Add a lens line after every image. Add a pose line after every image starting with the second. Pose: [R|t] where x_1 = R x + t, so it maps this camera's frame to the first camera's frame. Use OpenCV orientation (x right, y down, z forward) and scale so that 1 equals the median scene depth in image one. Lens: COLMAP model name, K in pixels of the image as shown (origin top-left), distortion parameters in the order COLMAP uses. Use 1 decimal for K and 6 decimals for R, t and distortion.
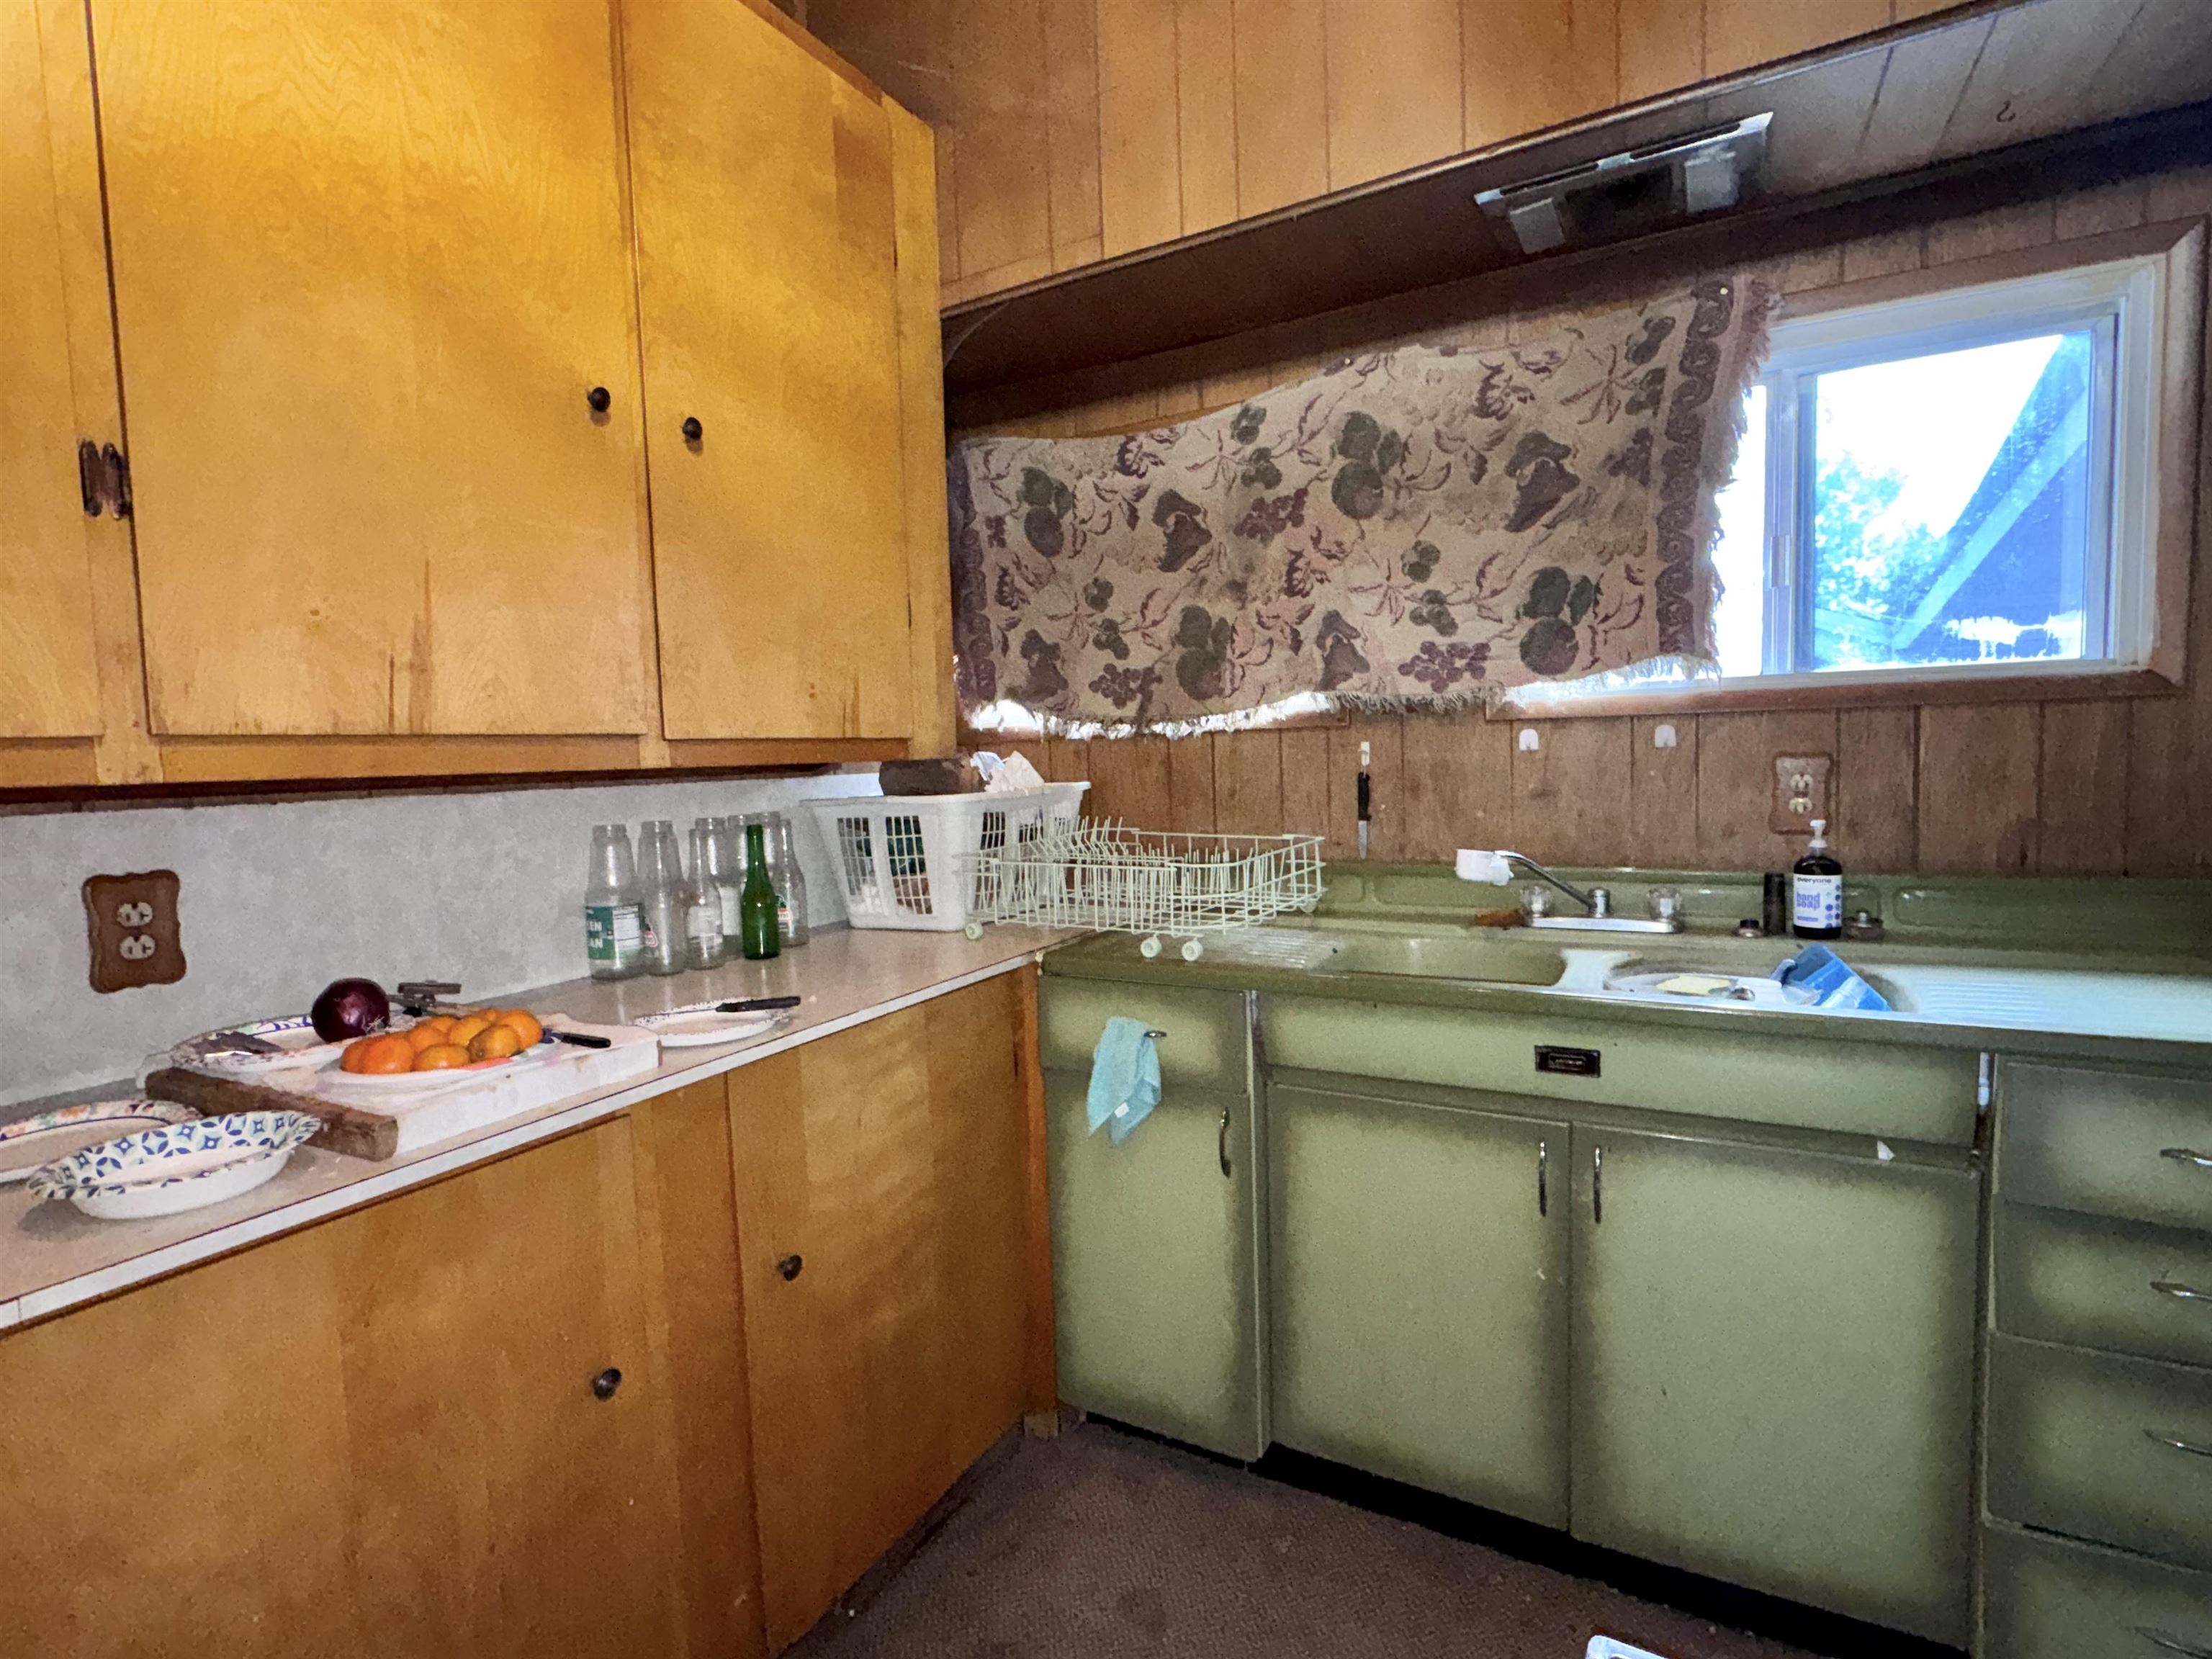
lens RADIAL K [[1073.9, 0, 1108.5], [0, 1073.9, 828.4], [0, 0, 1]] dist [-0.005600, -0.000305]
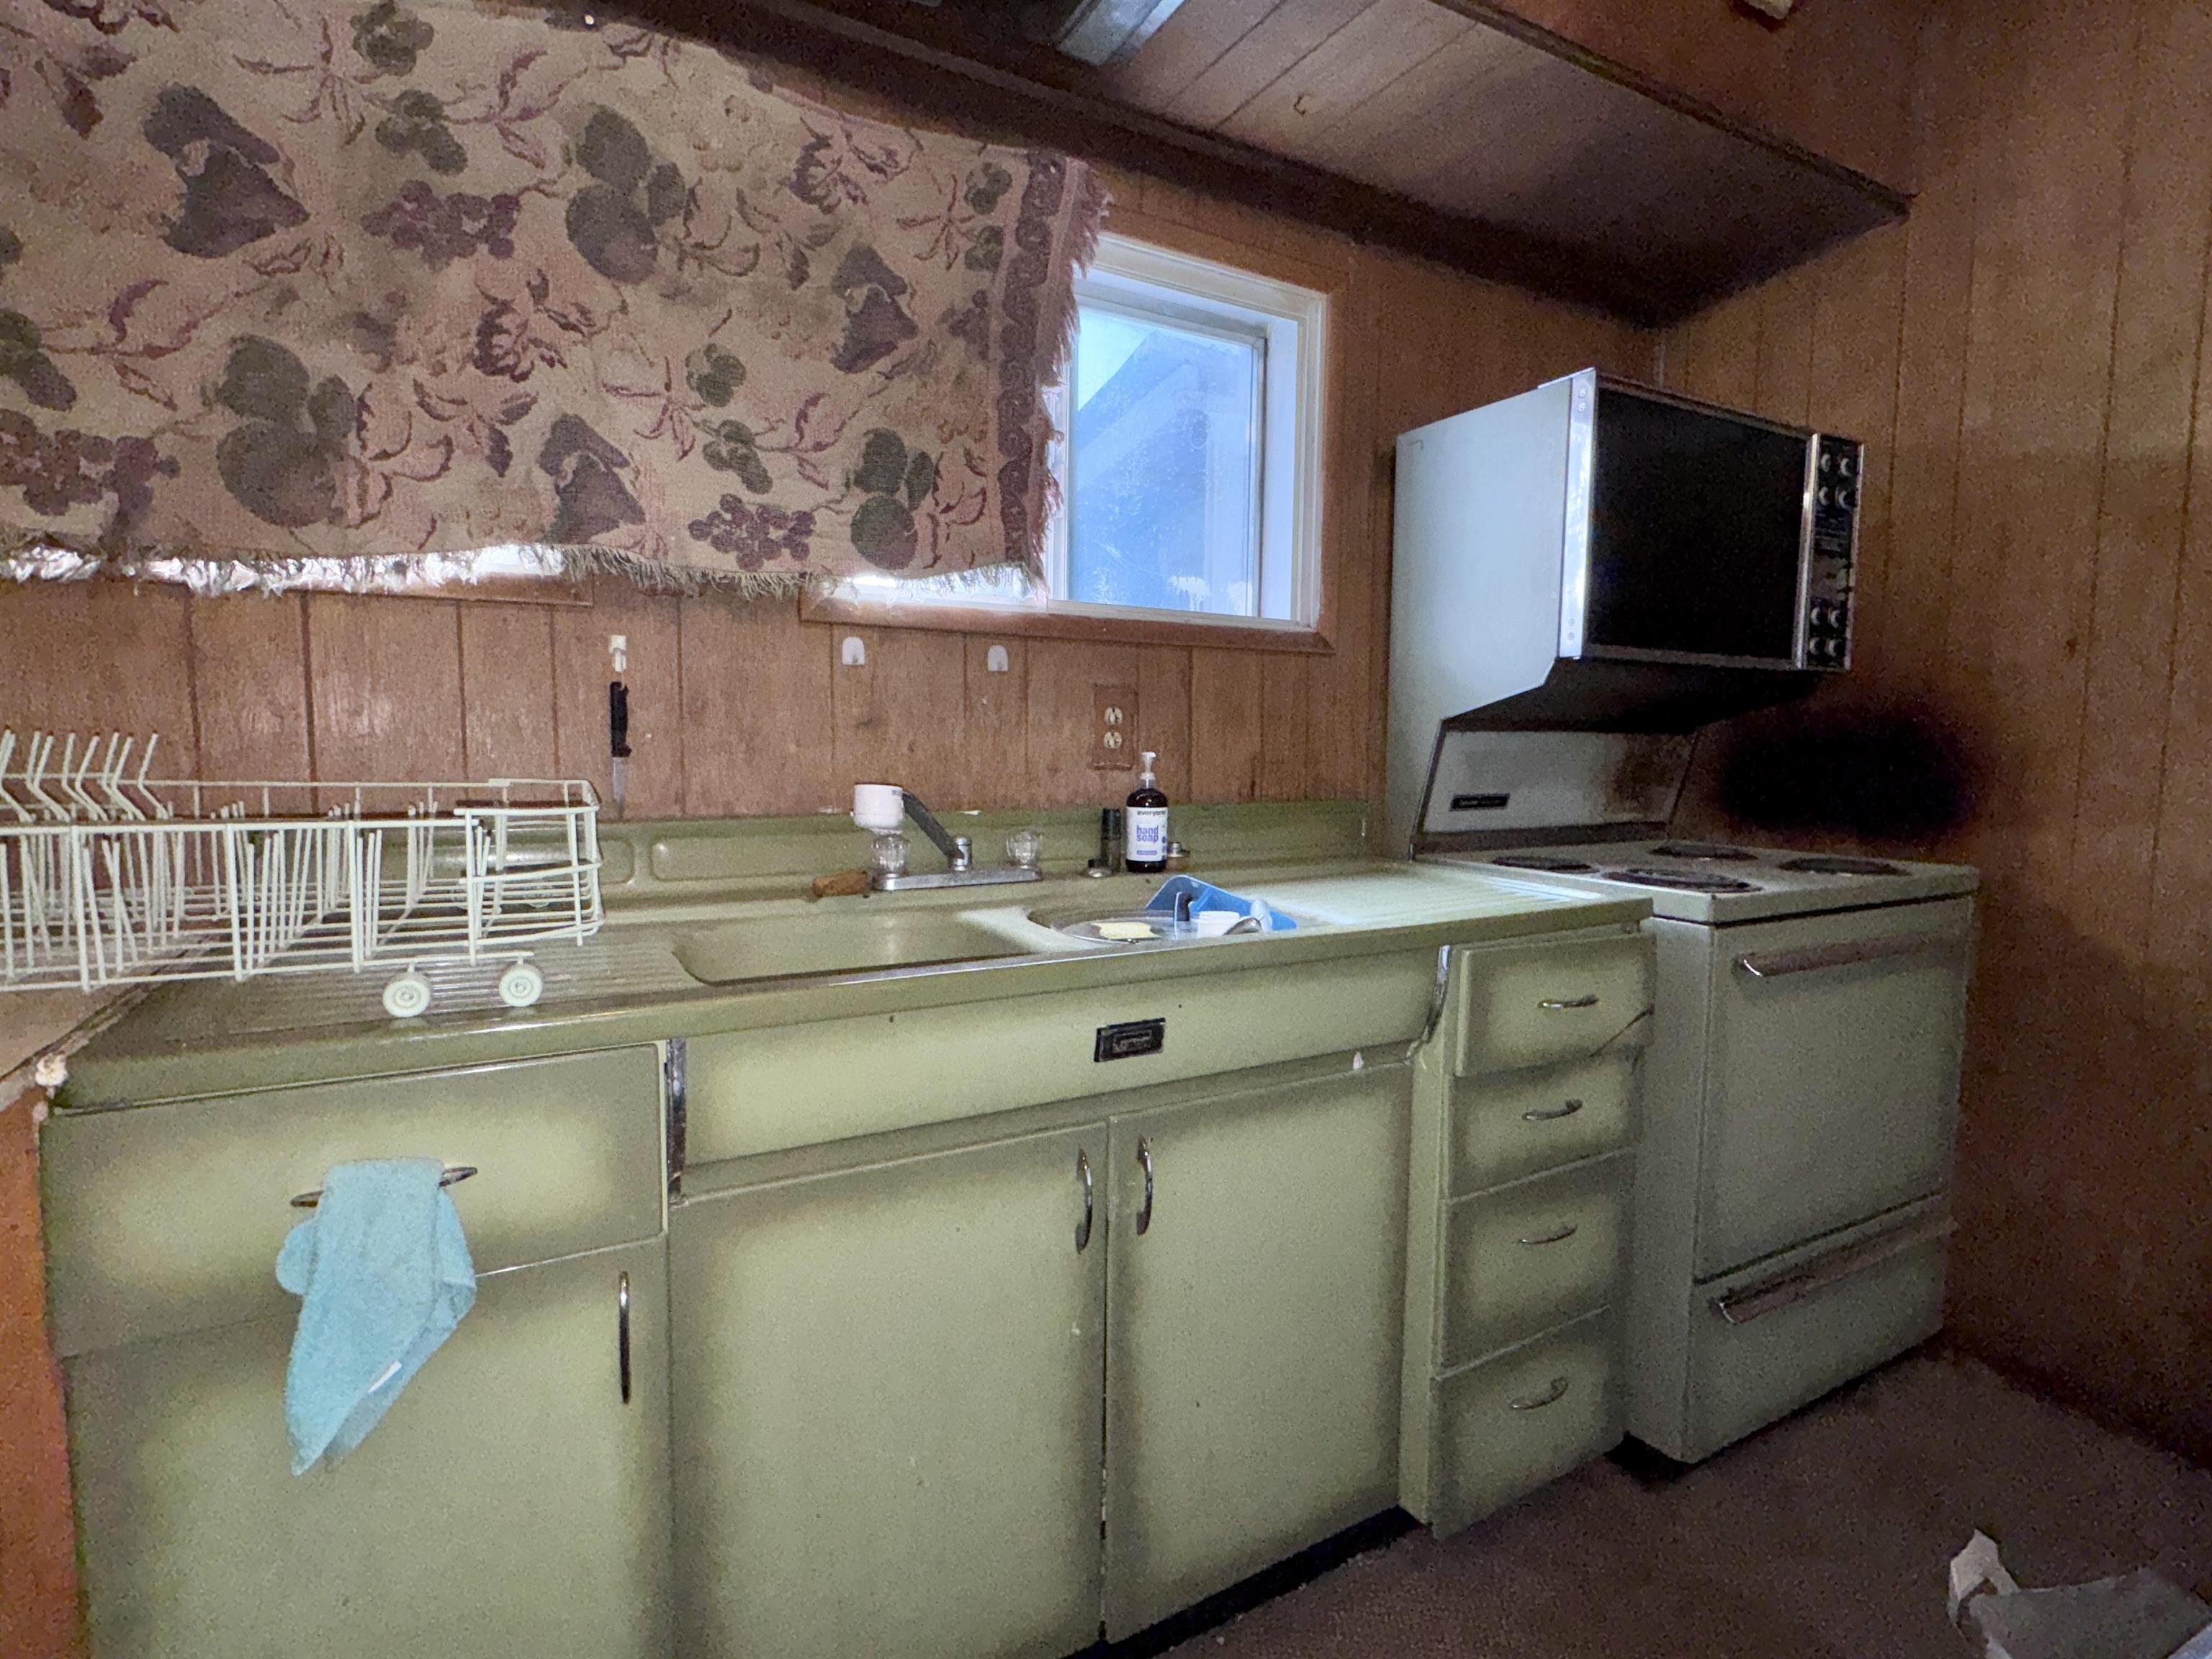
lens RADIAL K [[1073.9, 0, 1102.9], [0, 1073.9, 824.8], [0, 0, 1]] dist [-0.005600, -0.000305]
pose [[0.524566, -0.032632, 0.850744, -0.176325], [0.034128, 0.999268, 0.017286, 0.035430], [-0.850686, 0.019966, 0.525295, 0.451843]]
